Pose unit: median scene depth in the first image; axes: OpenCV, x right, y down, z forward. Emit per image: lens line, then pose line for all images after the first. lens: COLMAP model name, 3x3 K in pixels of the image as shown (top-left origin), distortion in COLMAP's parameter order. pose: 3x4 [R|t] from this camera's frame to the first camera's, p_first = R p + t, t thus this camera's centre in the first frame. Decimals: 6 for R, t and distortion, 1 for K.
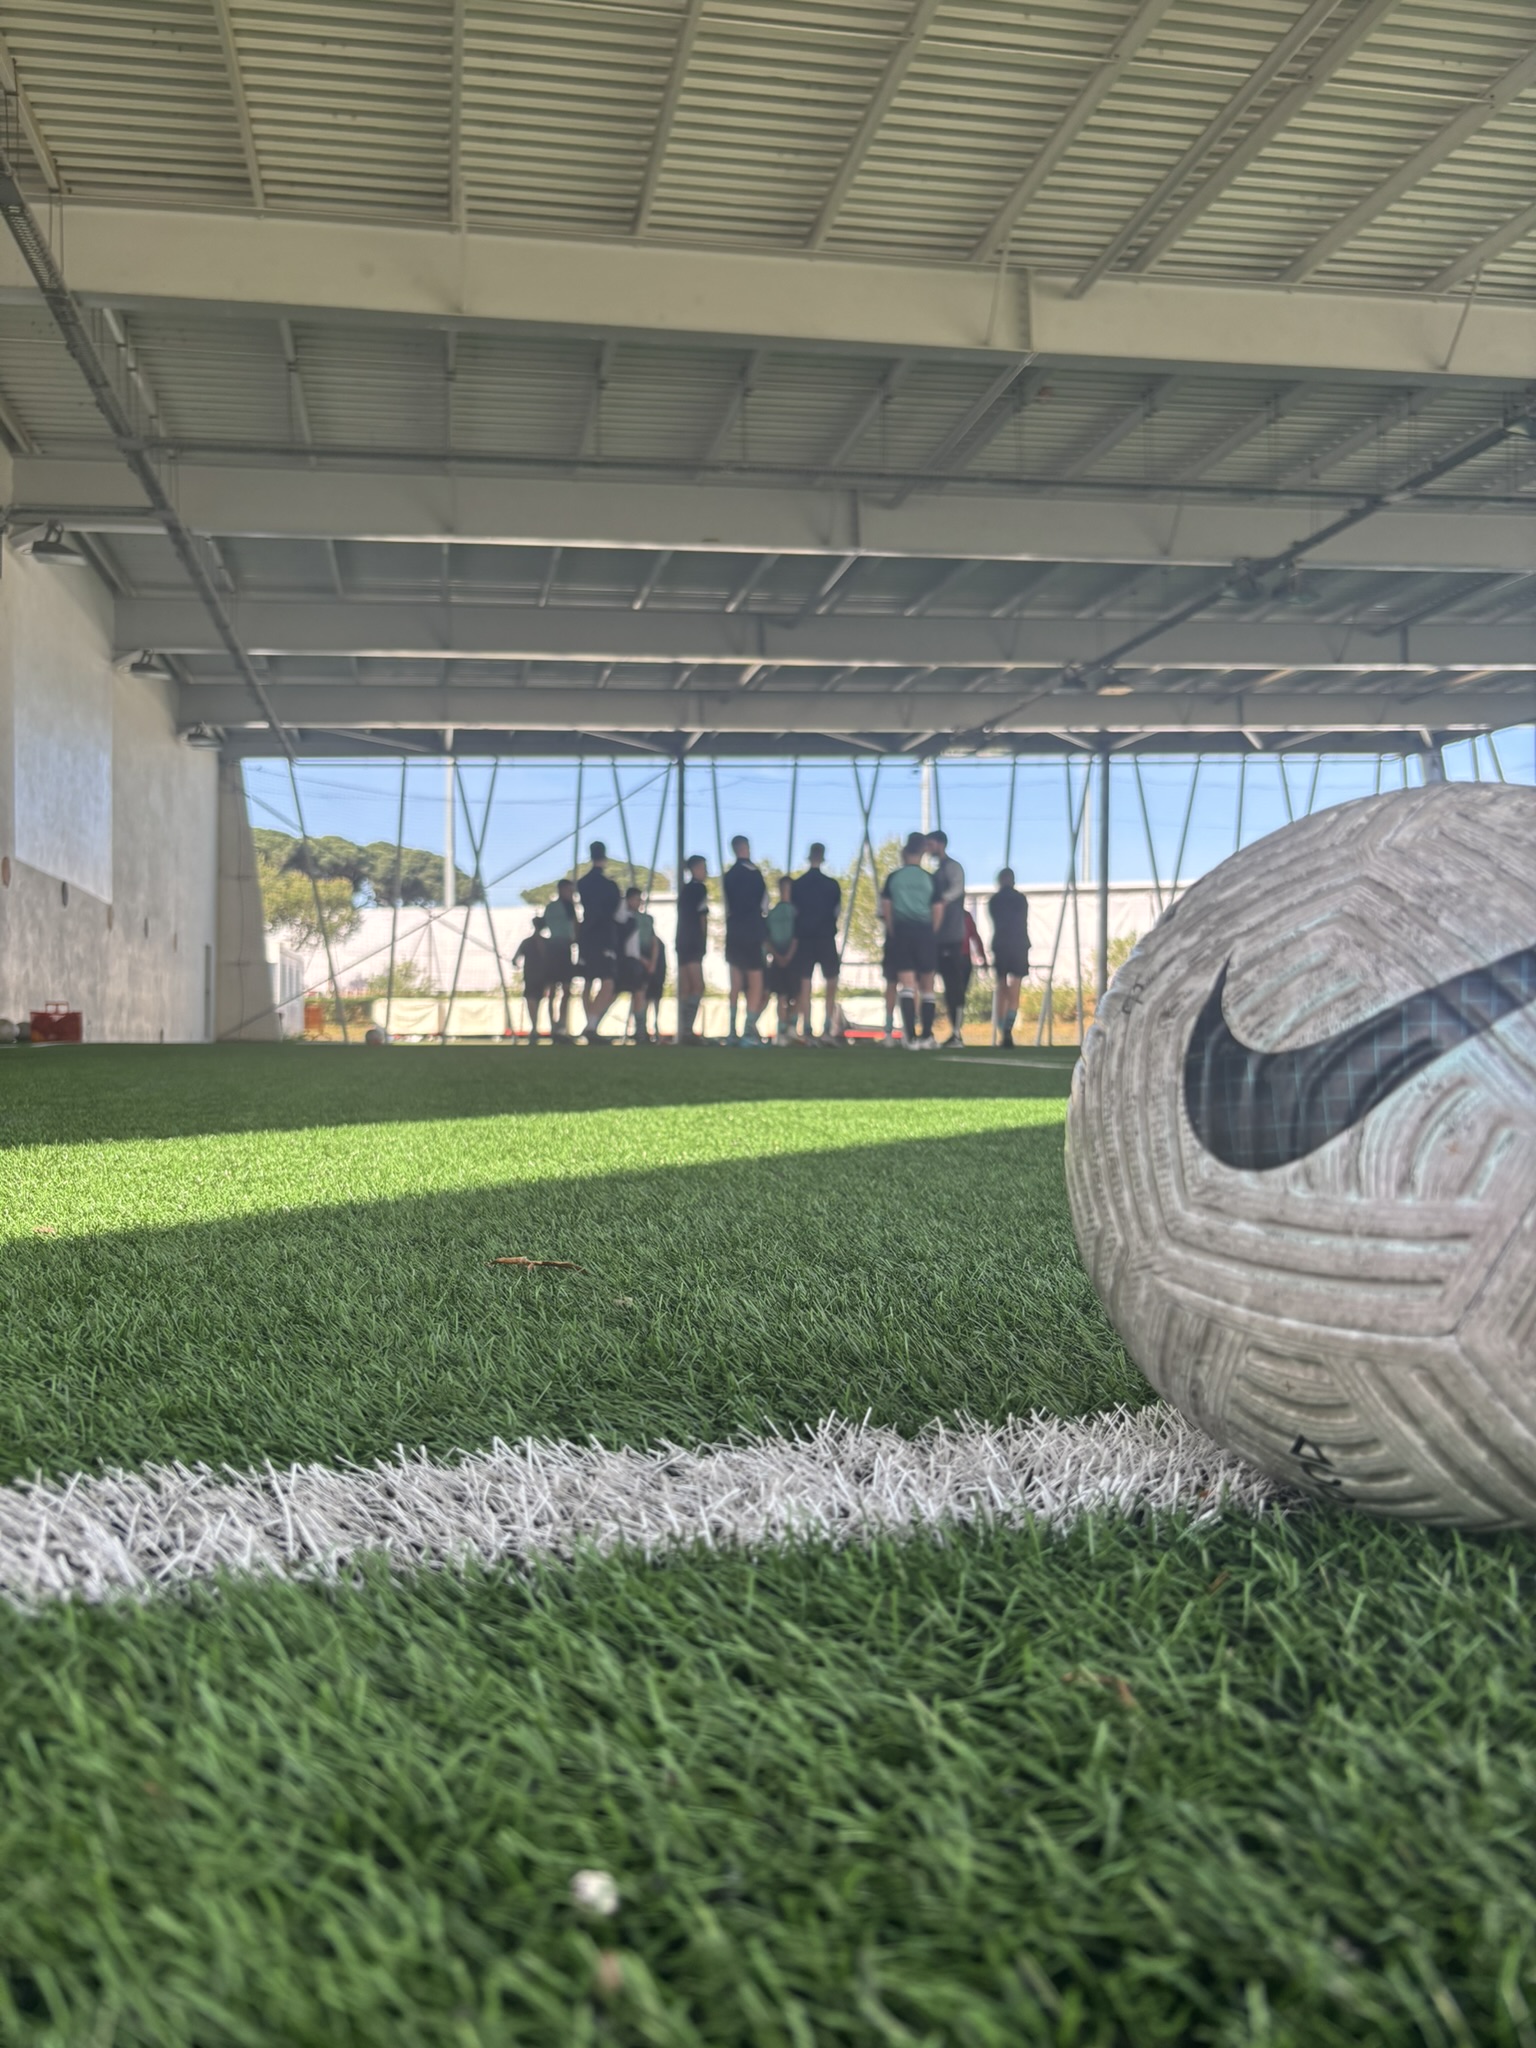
lens RADIAL K [[1517.2, 0, 768.0], [0, 1517.2, 1024.0], [0, 0, 1]] dist [0.053065, 0.002047]
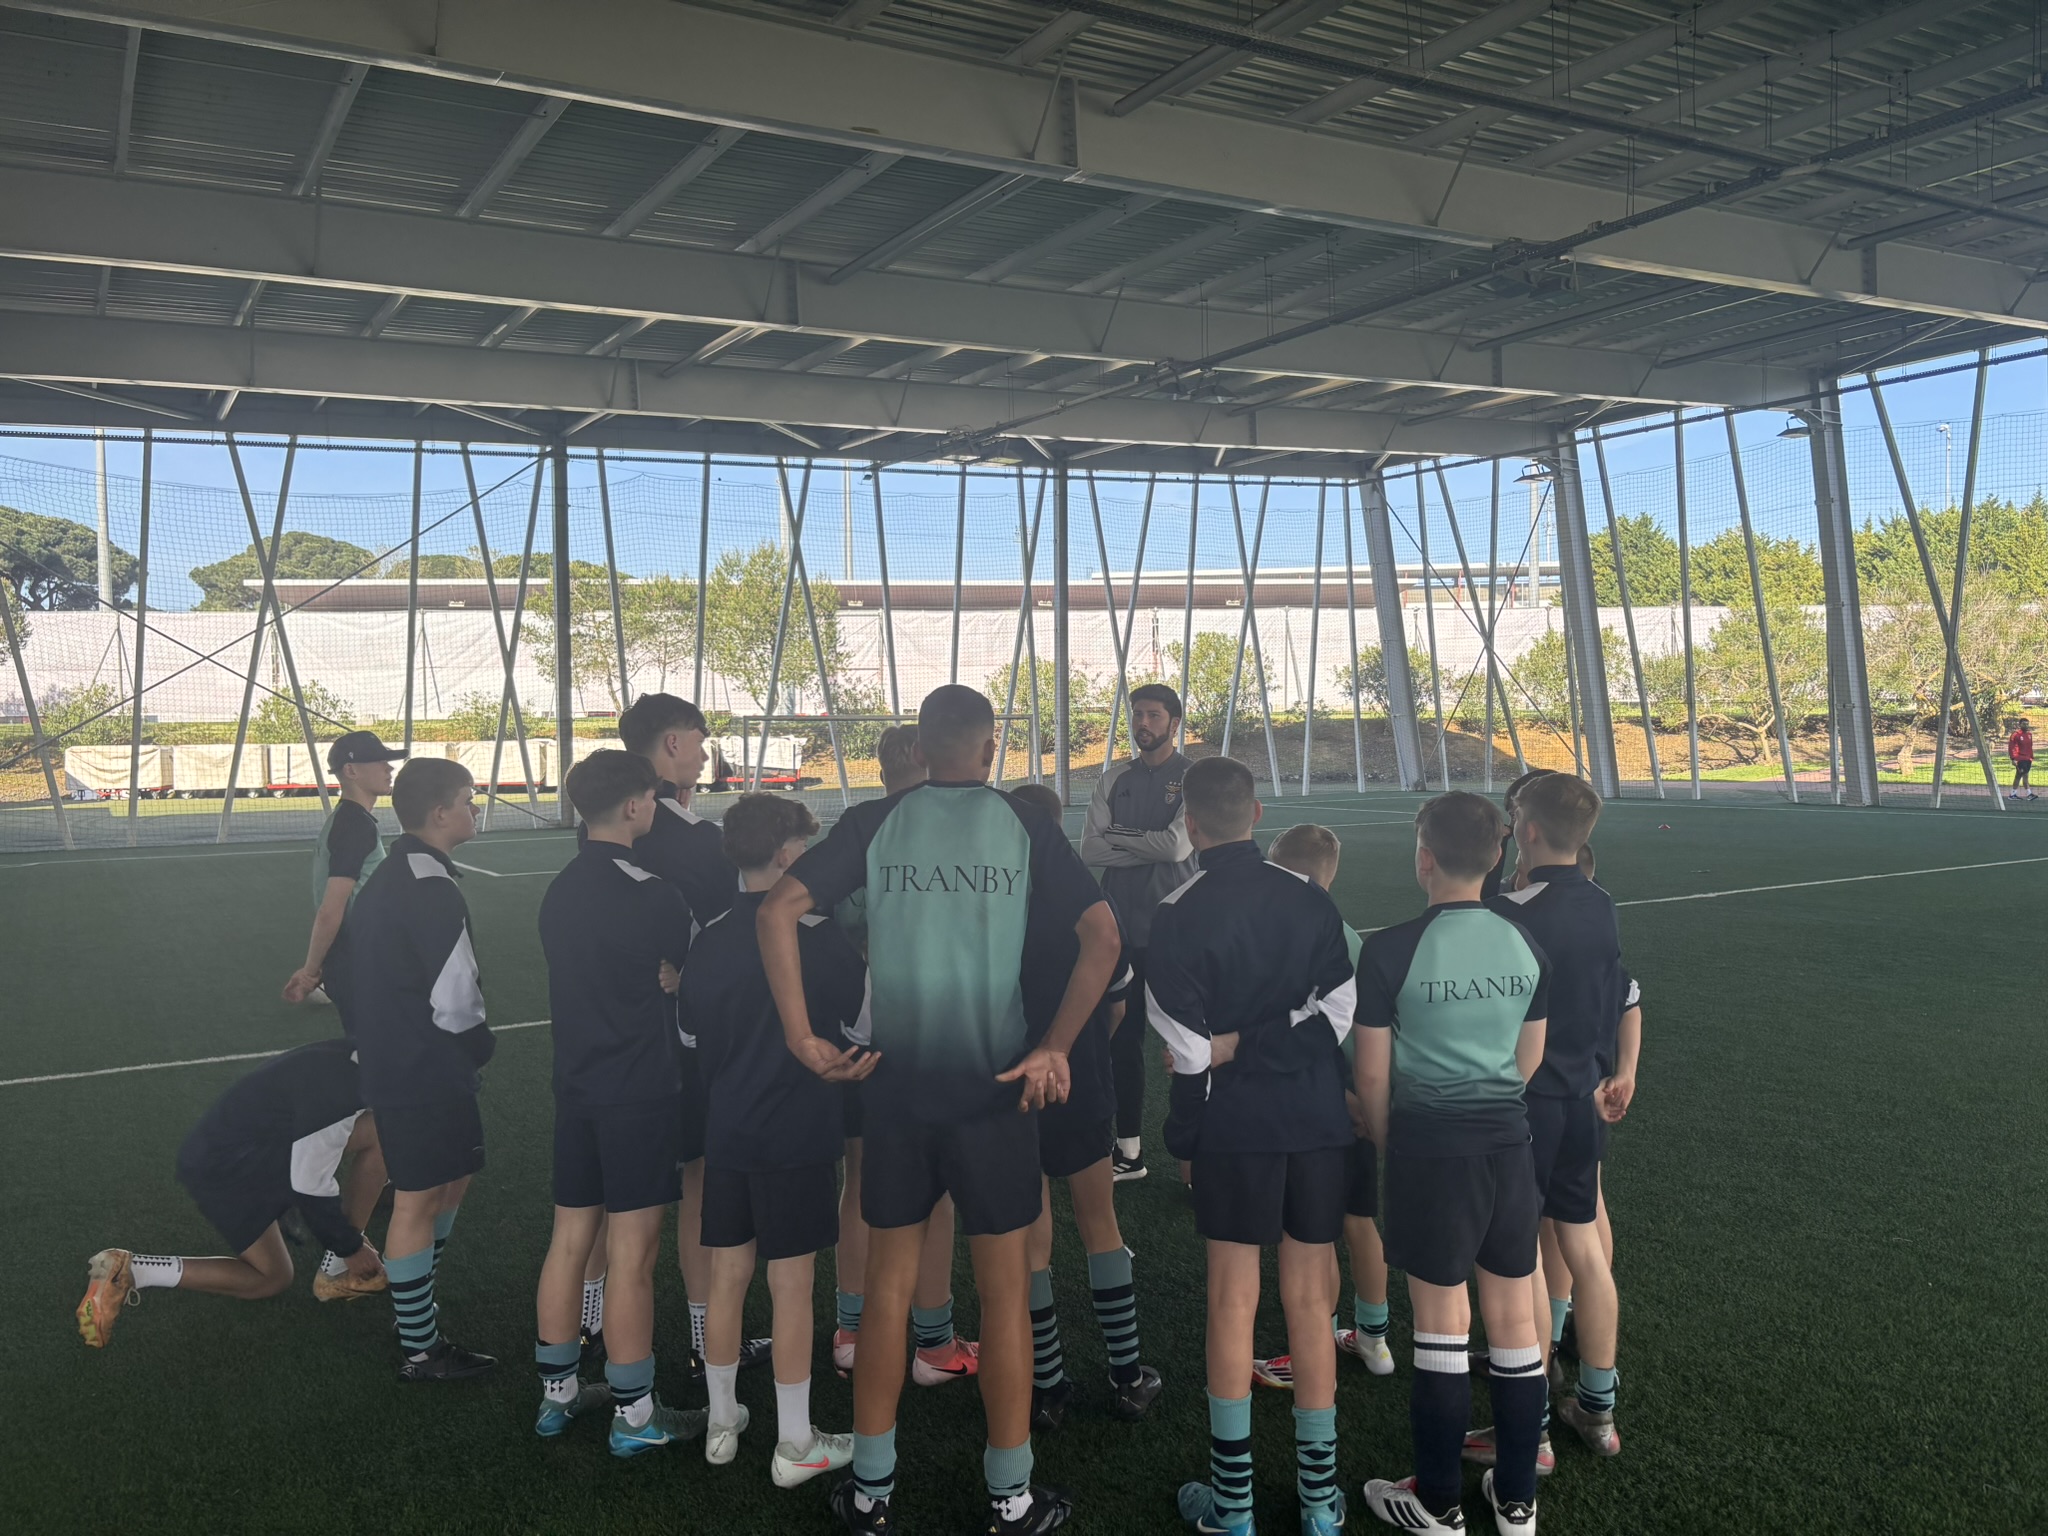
lens RADIAL K [[1517.2, 0, 1024.0], [0, 1517.2, 768.0], [0, 0, 1]] dist [0.053065, 0.002047]
pose [[0.945237, -0.021393, 0.325682, -0.088940], [0.010468, 0.999323, 0.035261, -0.034116], [-0.326216, -0.029921, 0.944822, 0.171063]]
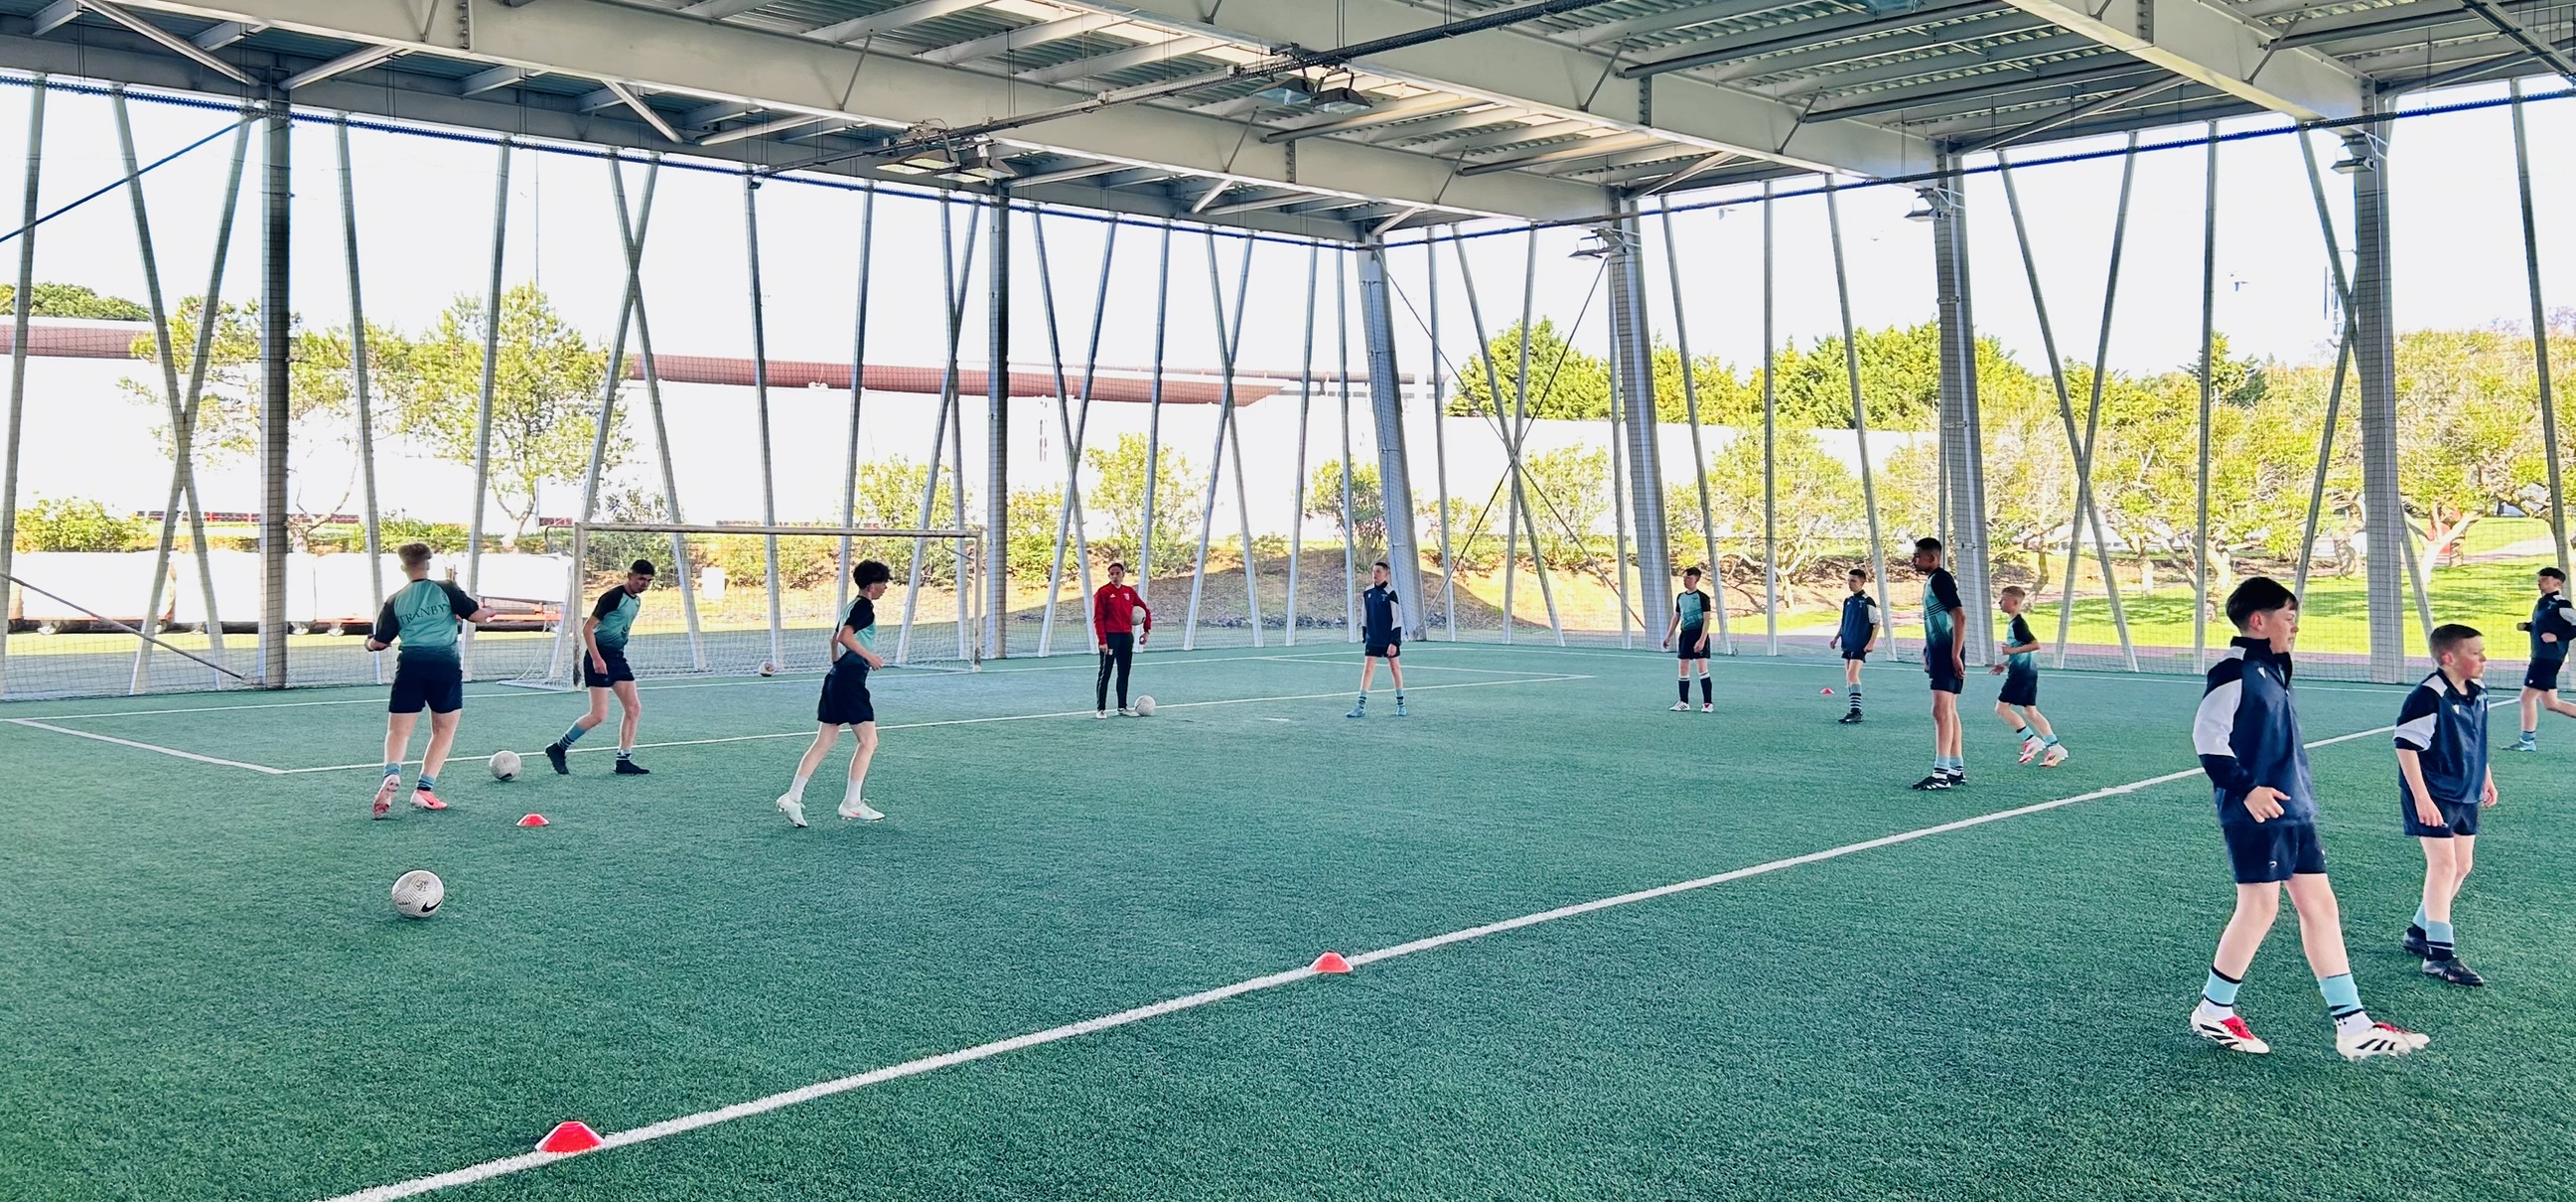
lens RADIAL K [[1880.4, 0, 1285.8], [0, 1880.4, 686.6], [0, 0, 1]] dist [0.104106, -0.159040]
pose [[0.815228, -0.035377, 0.578059, -0.157279], [-0.009463, 0.997186, 0.074373, -0.030043], [-0.579063, -0.066101, 0.812599, 0.265364]]
